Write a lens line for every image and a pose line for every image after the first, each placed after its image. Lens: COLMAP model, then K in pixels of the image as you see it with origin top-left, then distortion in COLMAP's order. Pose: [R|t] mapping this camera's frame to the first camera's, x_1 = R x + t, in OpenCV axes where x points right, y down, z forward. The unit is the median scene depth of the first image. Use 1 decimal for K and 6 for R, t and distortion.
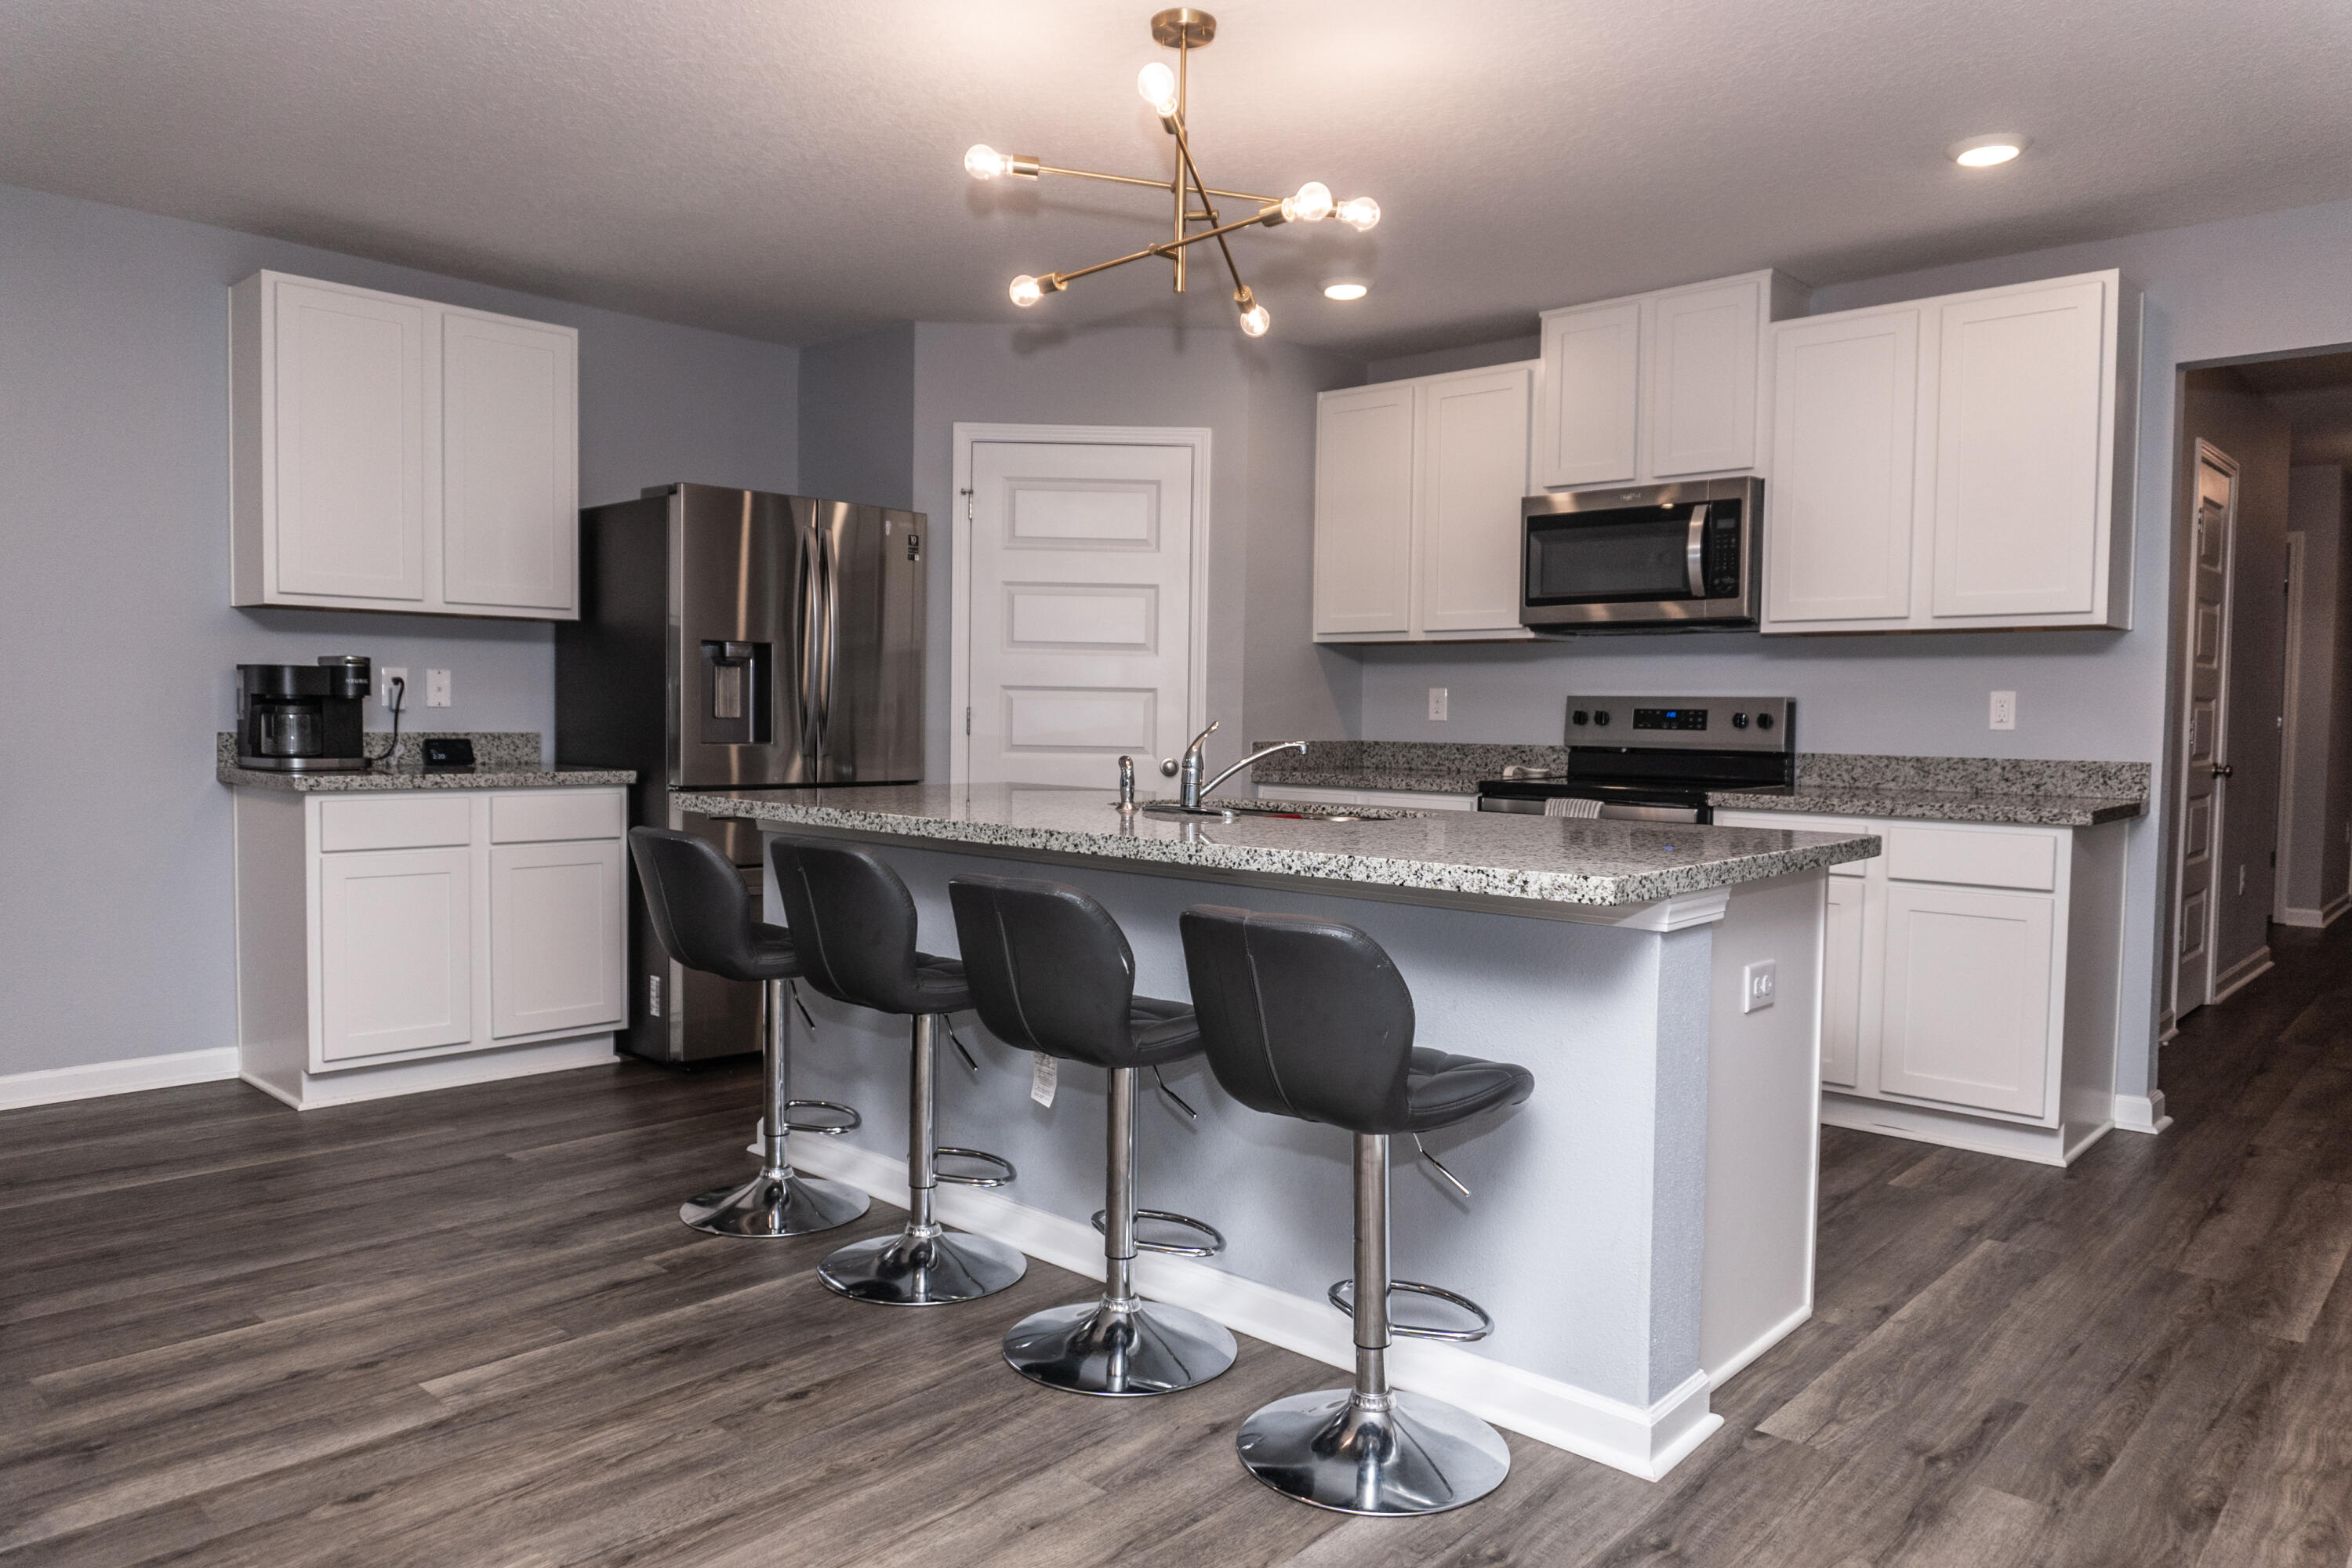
lens RADIAL K [[1578.9, 0, 1020.3], [0, 1578.9, 759.8], [0, 0, 1]] dist [-0.023565, -0.001062]
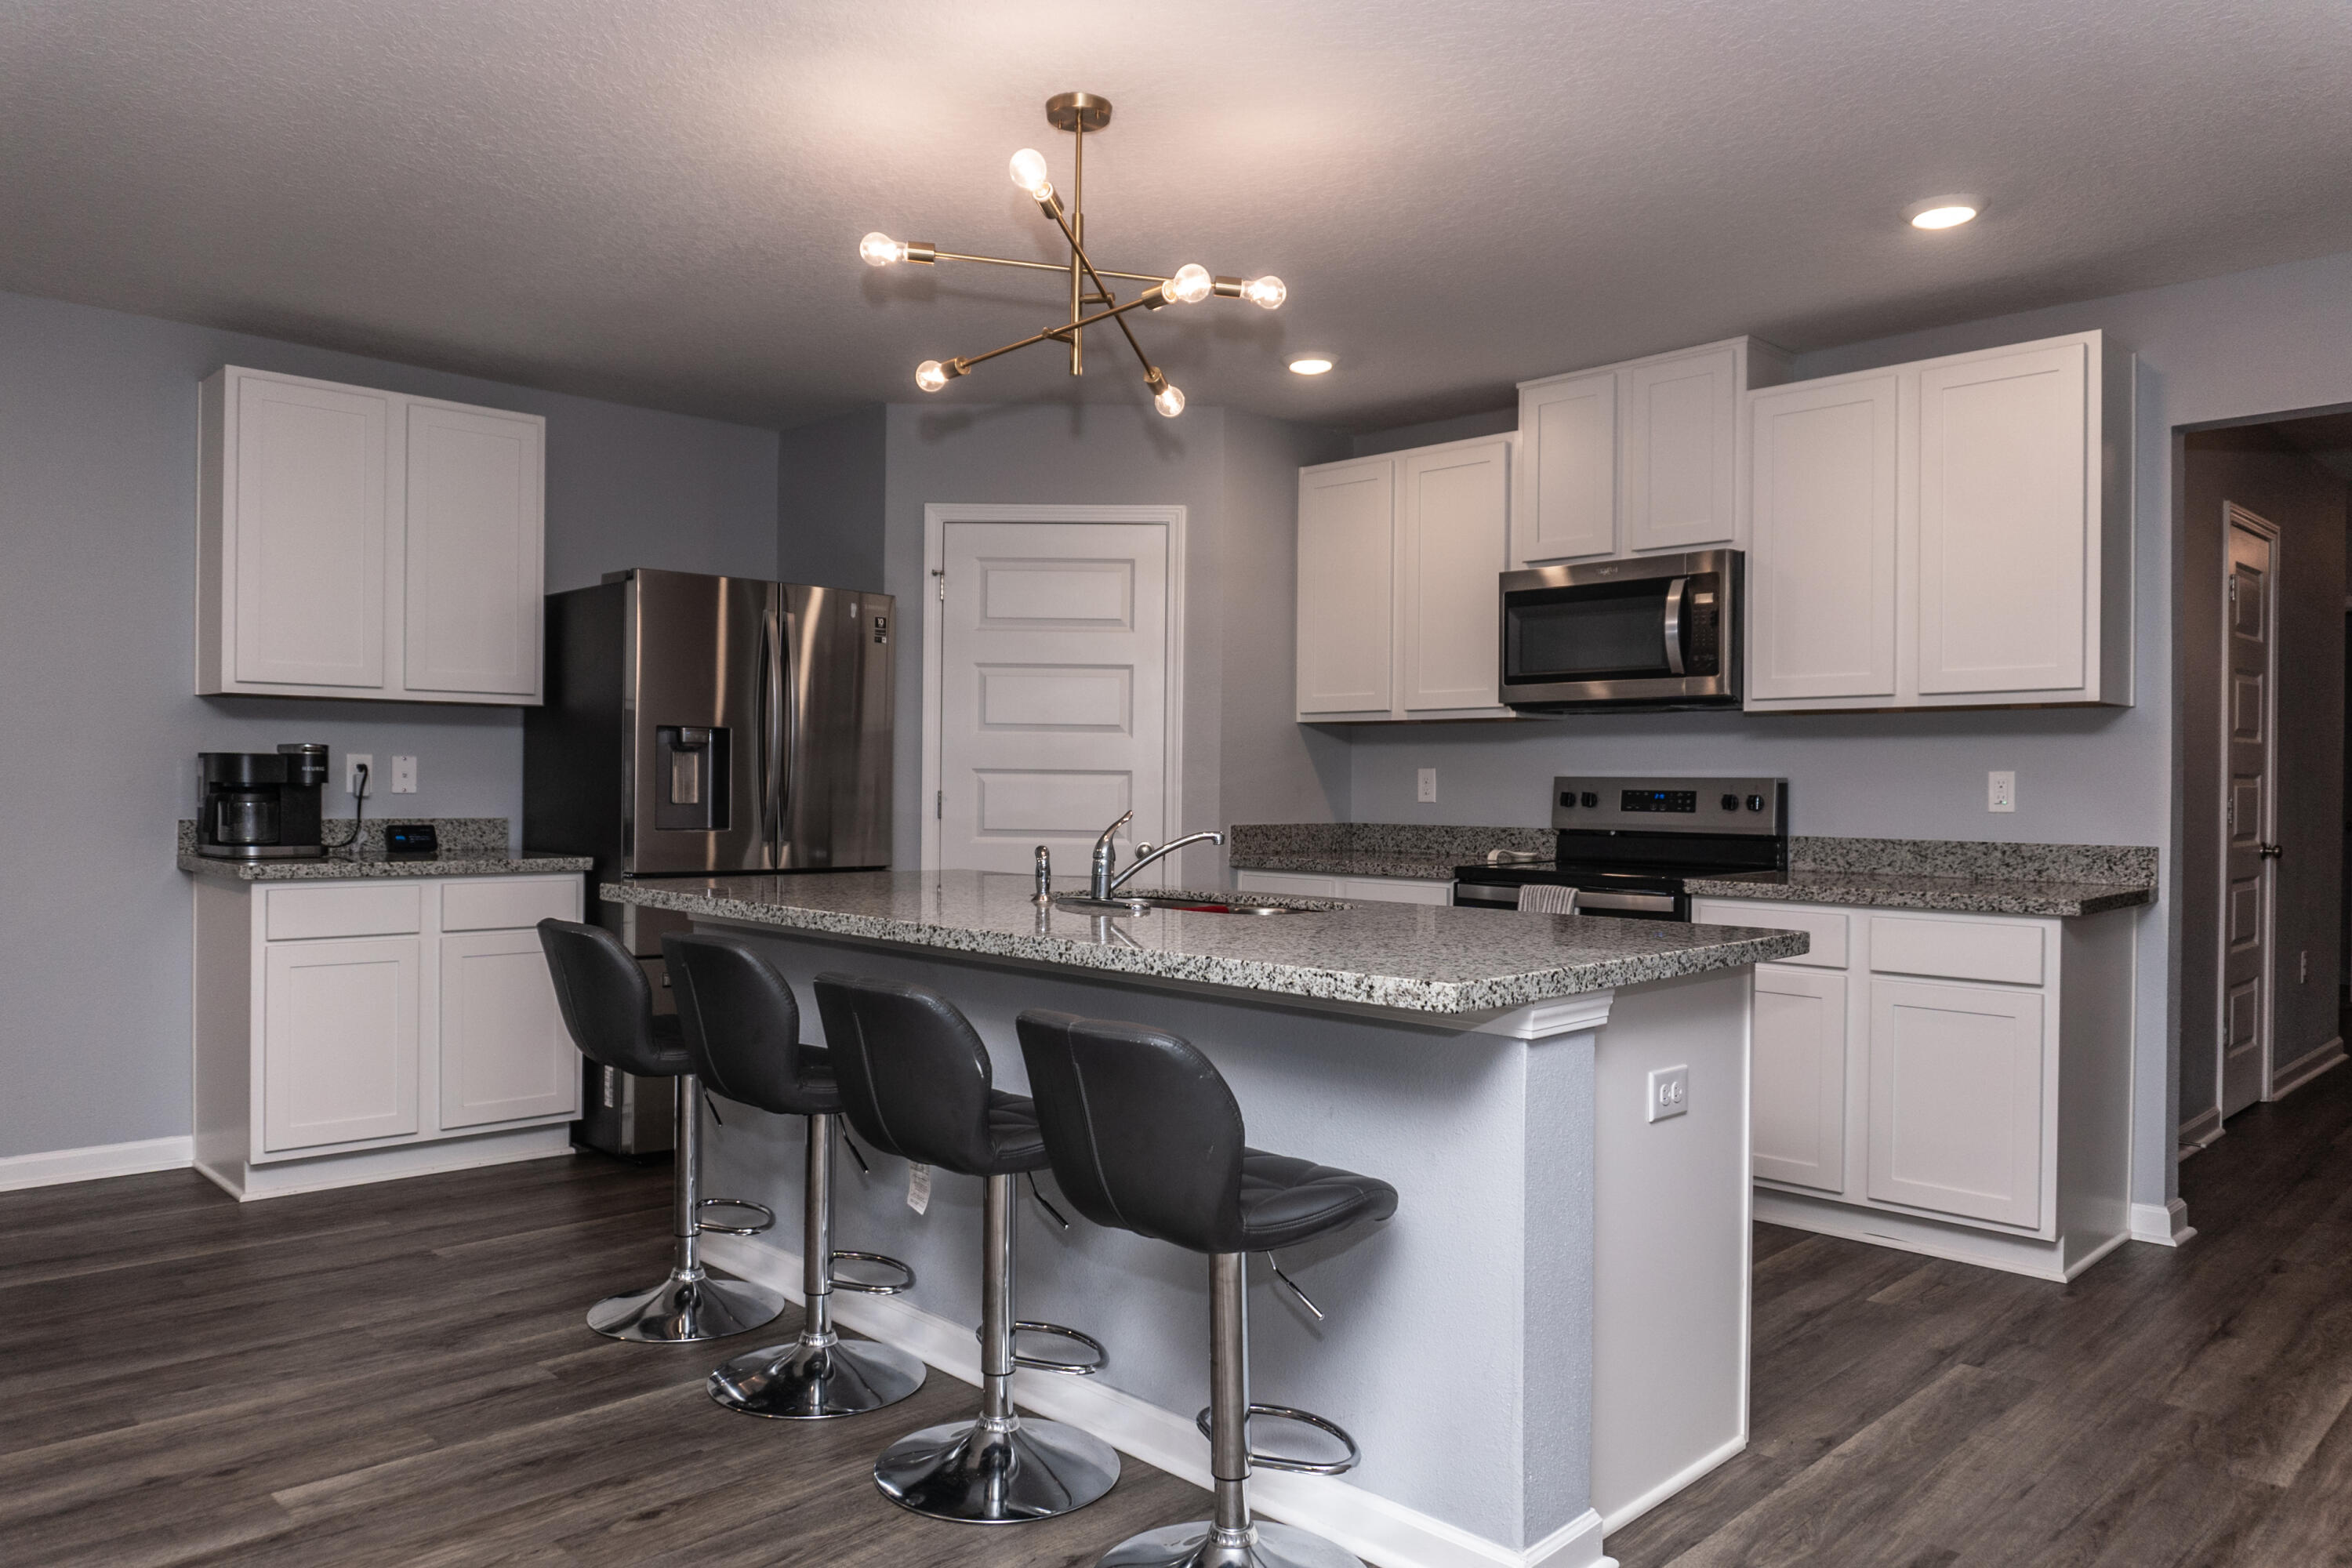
lens RADIAL K [[1578.9, 0, 1274.2], [0, 1578.9, 733.8], [0, 0, 1]] dist [-0.023565, -0.001062]
pose [[0.998996, -0.005168, -0.044502, 0.253769], [0.003077, 0.998893, -0.046939, -0.025472], [0.044695, 0.046755, 0.997906, 0.031846]]
